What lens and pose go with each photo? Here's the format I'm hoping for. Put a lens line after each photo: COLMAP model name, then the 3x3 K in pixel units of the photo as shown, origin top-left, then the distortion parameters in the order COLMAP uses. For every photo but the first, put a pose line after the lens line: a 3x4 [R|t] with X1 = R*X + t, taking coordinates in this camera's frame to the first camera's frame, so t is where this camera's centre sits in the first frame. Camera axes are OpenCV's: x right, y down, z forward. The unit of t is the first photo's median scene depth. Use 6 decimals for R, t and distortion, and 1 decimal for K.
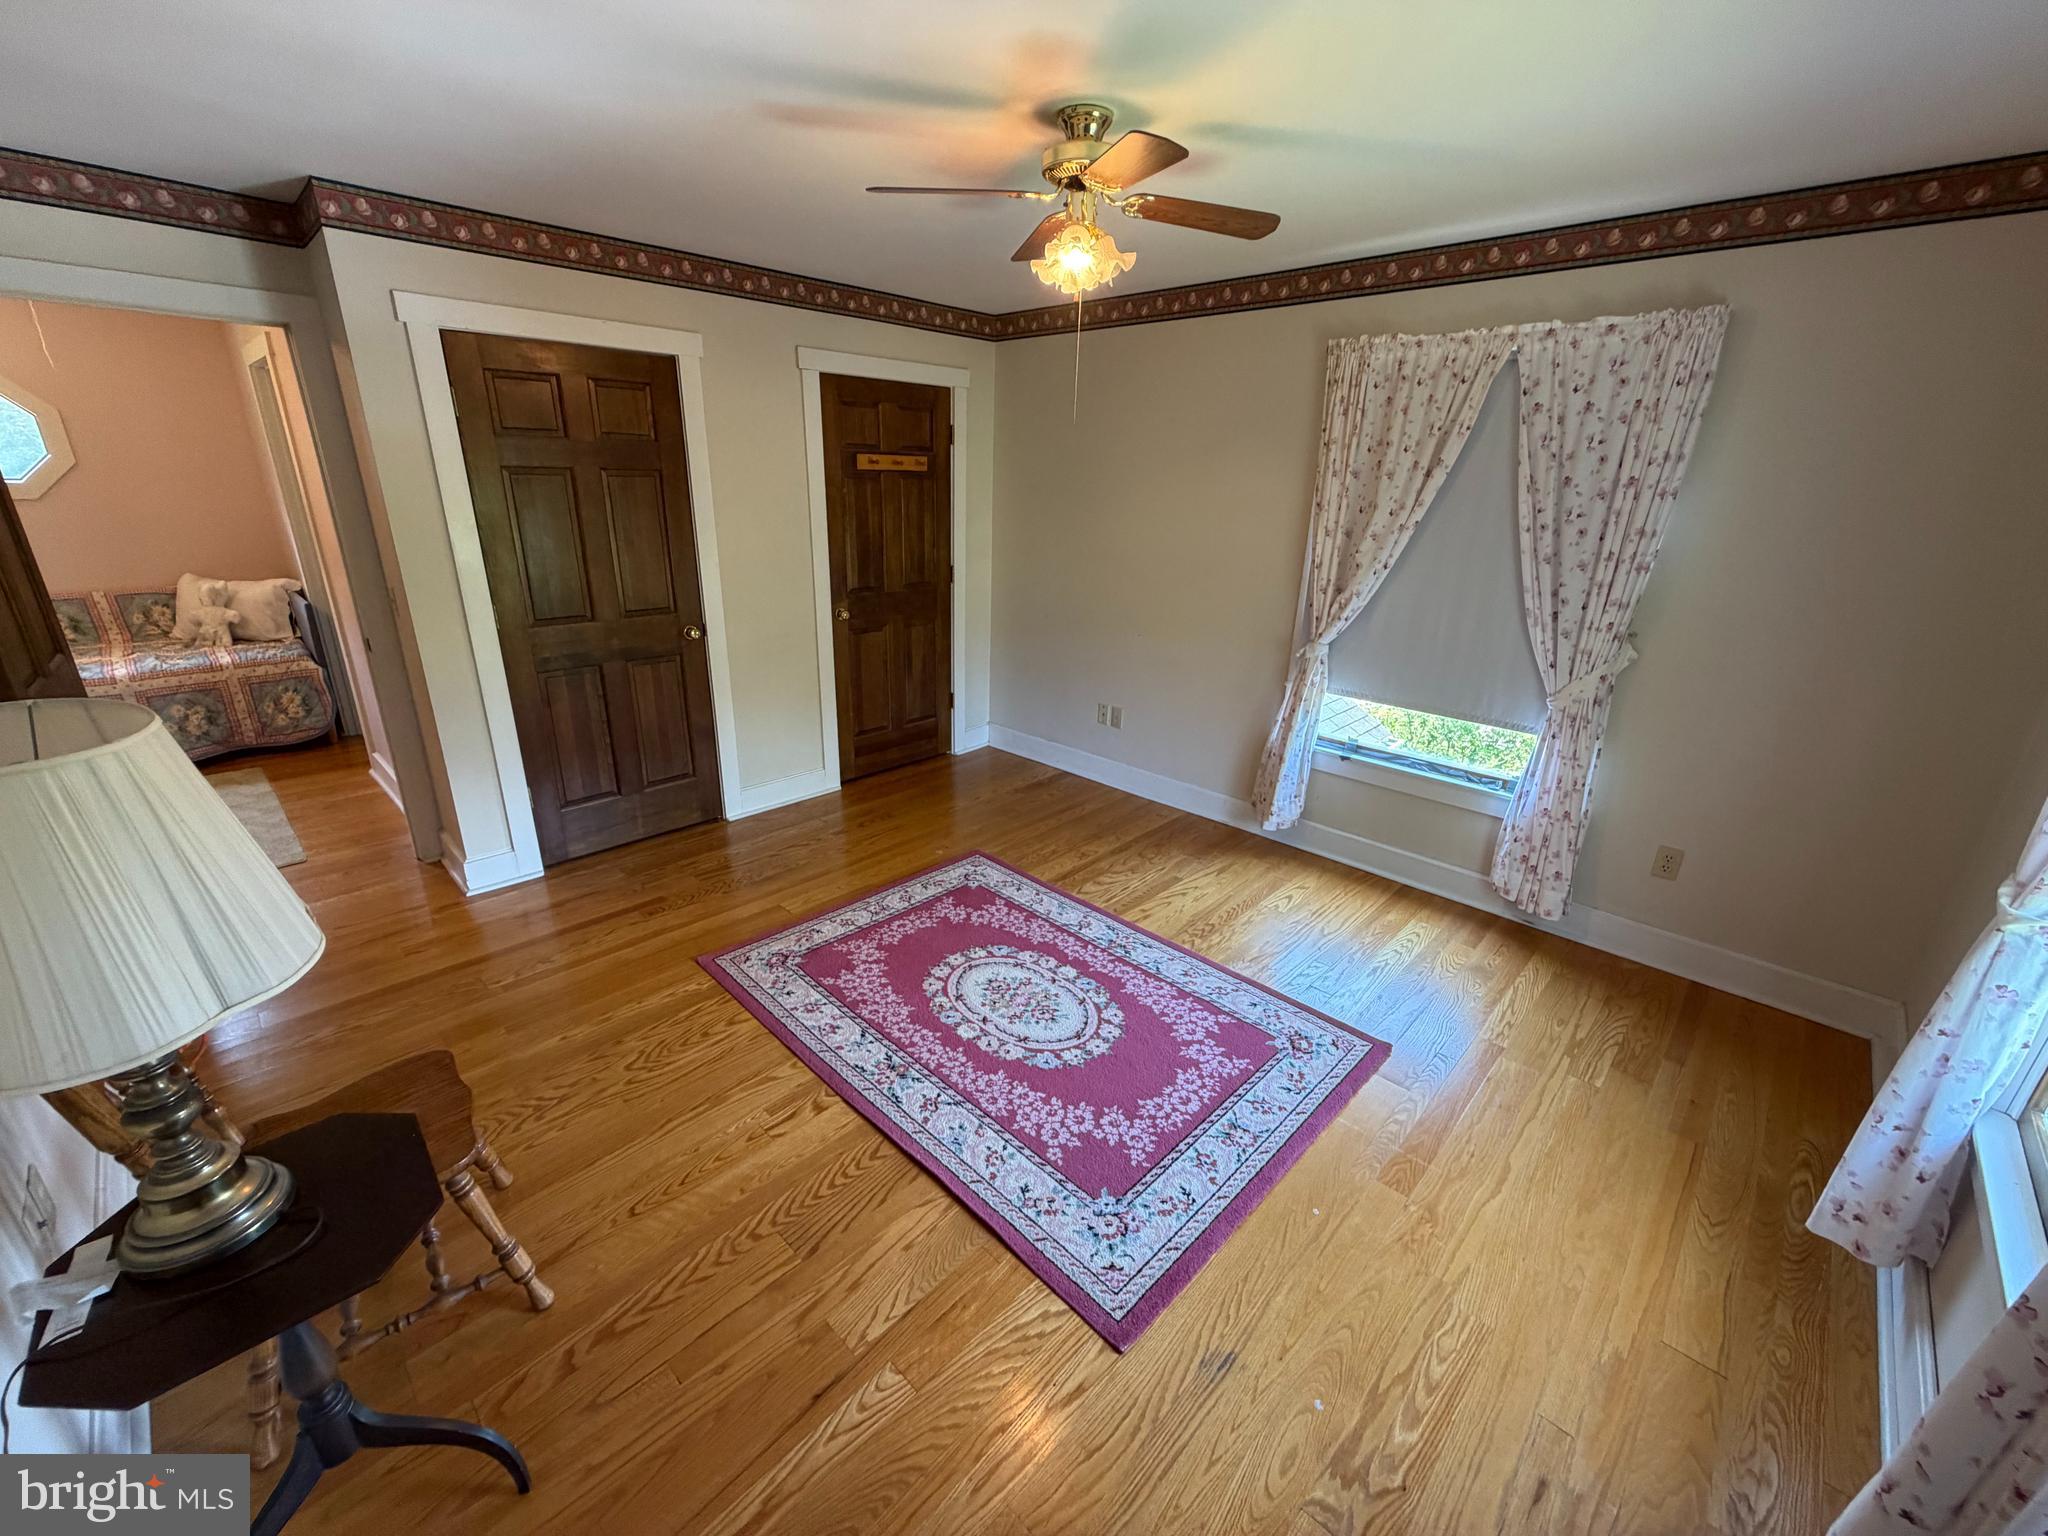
lens RADIAL K [[818.0, 0, 1015.2], [0, 818.0, 765.8], [0, 0, 1]] dist [0.001722, 0.000305]
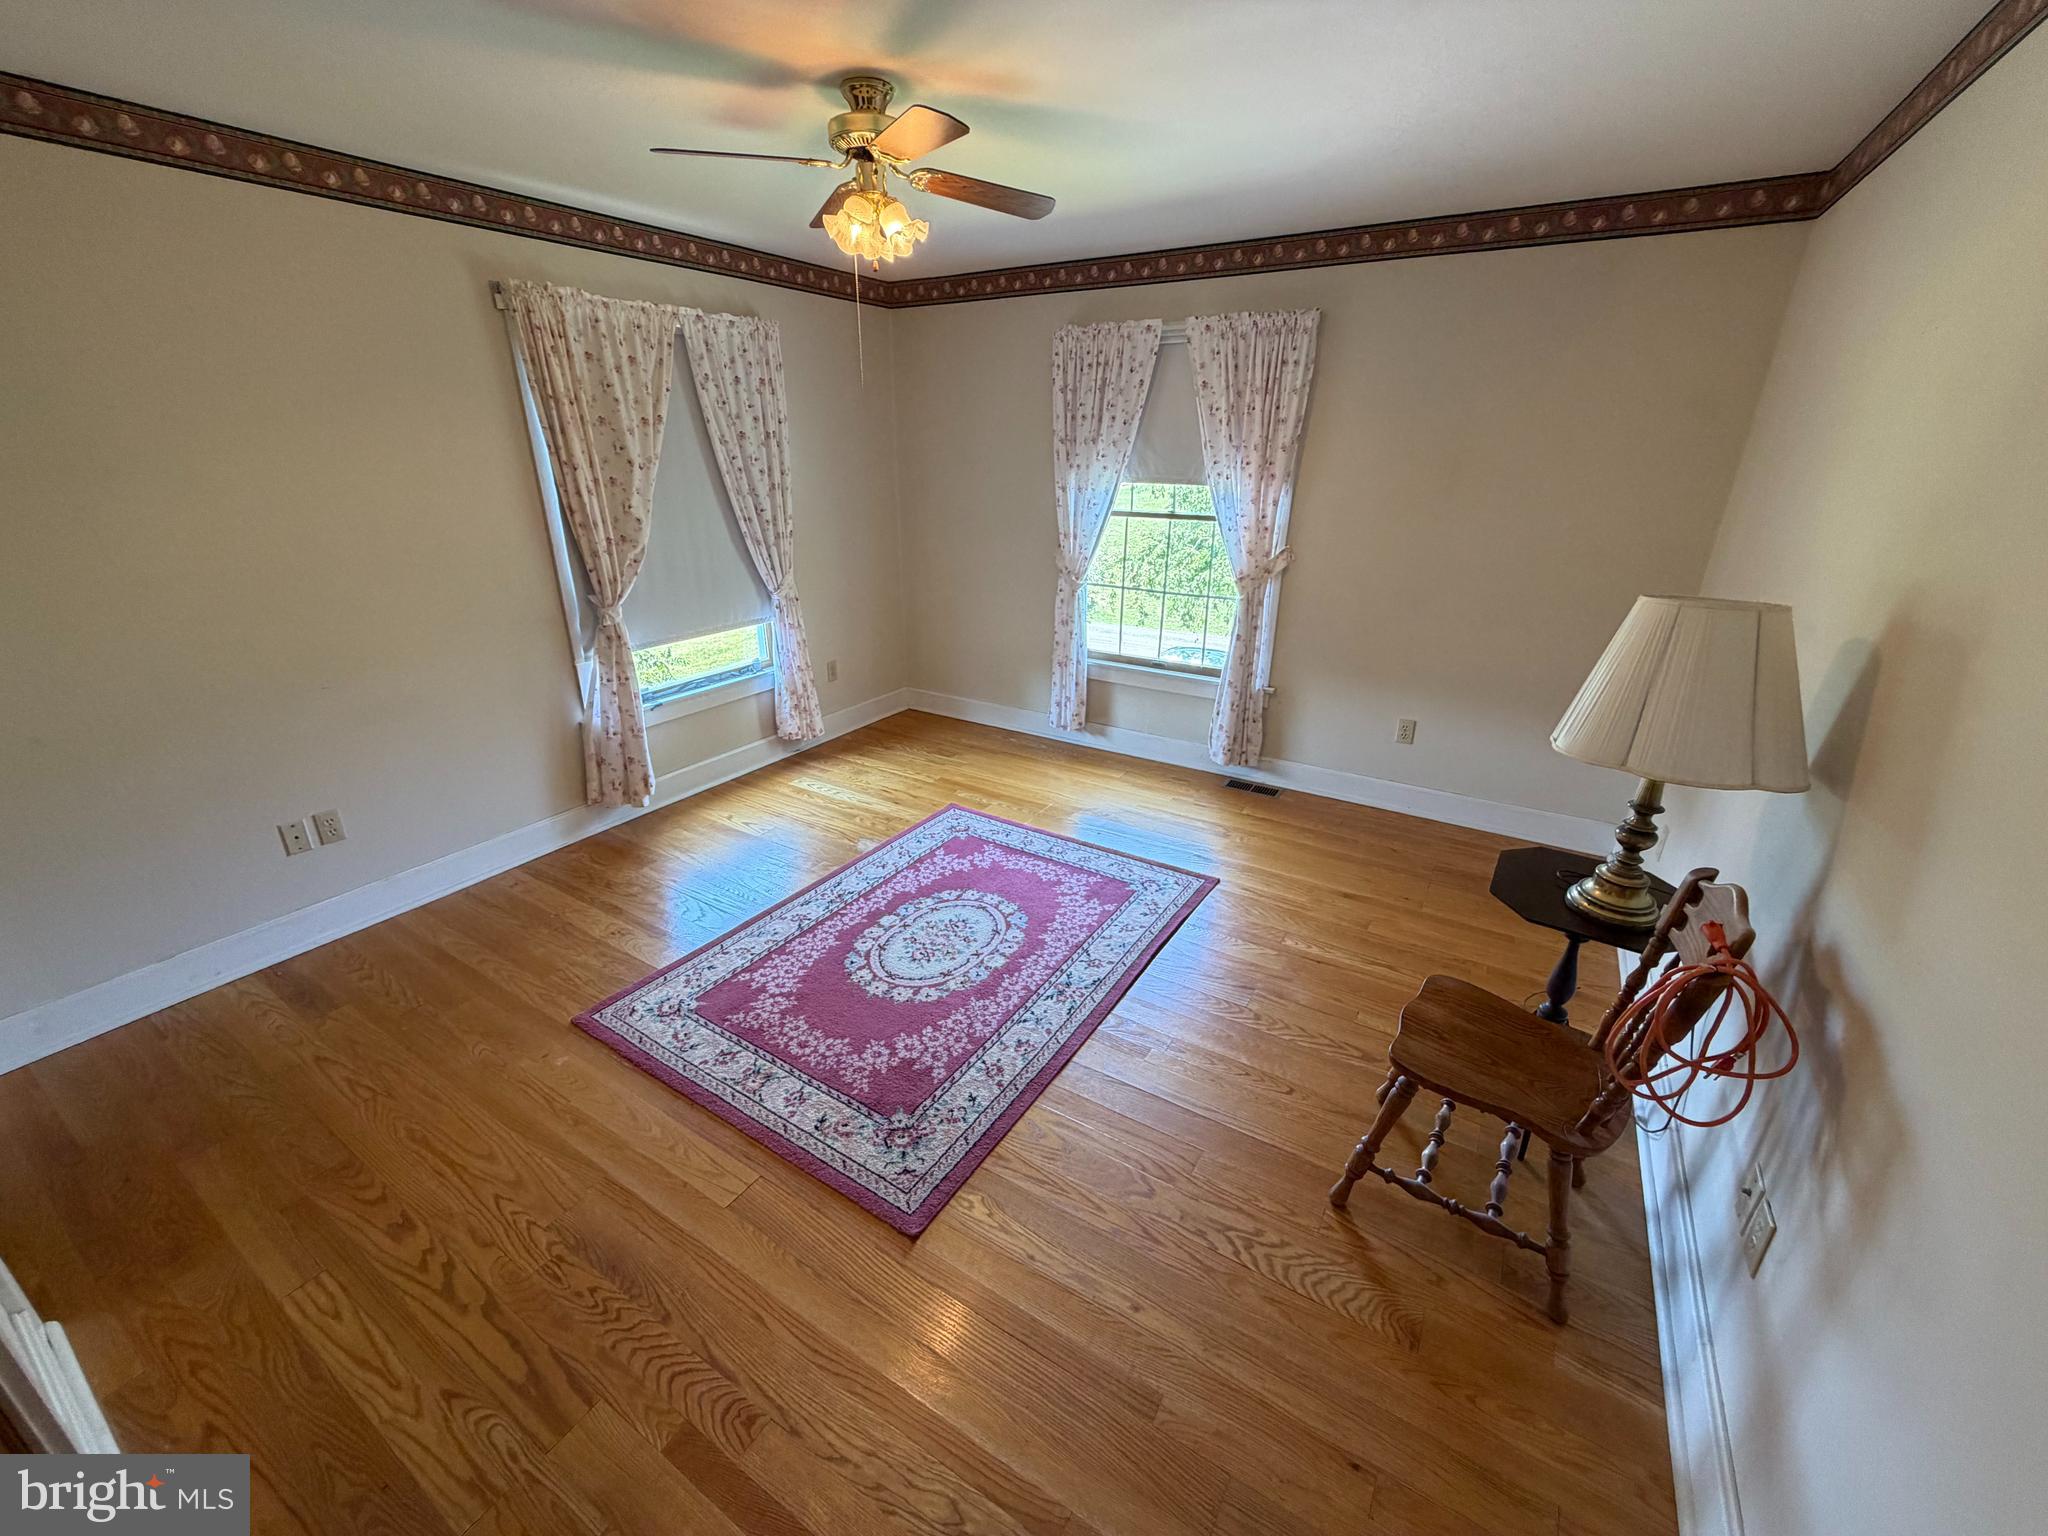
lens RADIAL K [[818.0, 0, 1017.7], [0, 818.0, 767.1], [0, 0, 1]] dist [0.001722, 0.000305]
pose [[-0.210590, -0.382804, 0.899507, -0.831435], [0.324183, 0.840727, 0.433686, -0.310980], [-0.922257, 0.382935, -0.052950, 0.824751]]
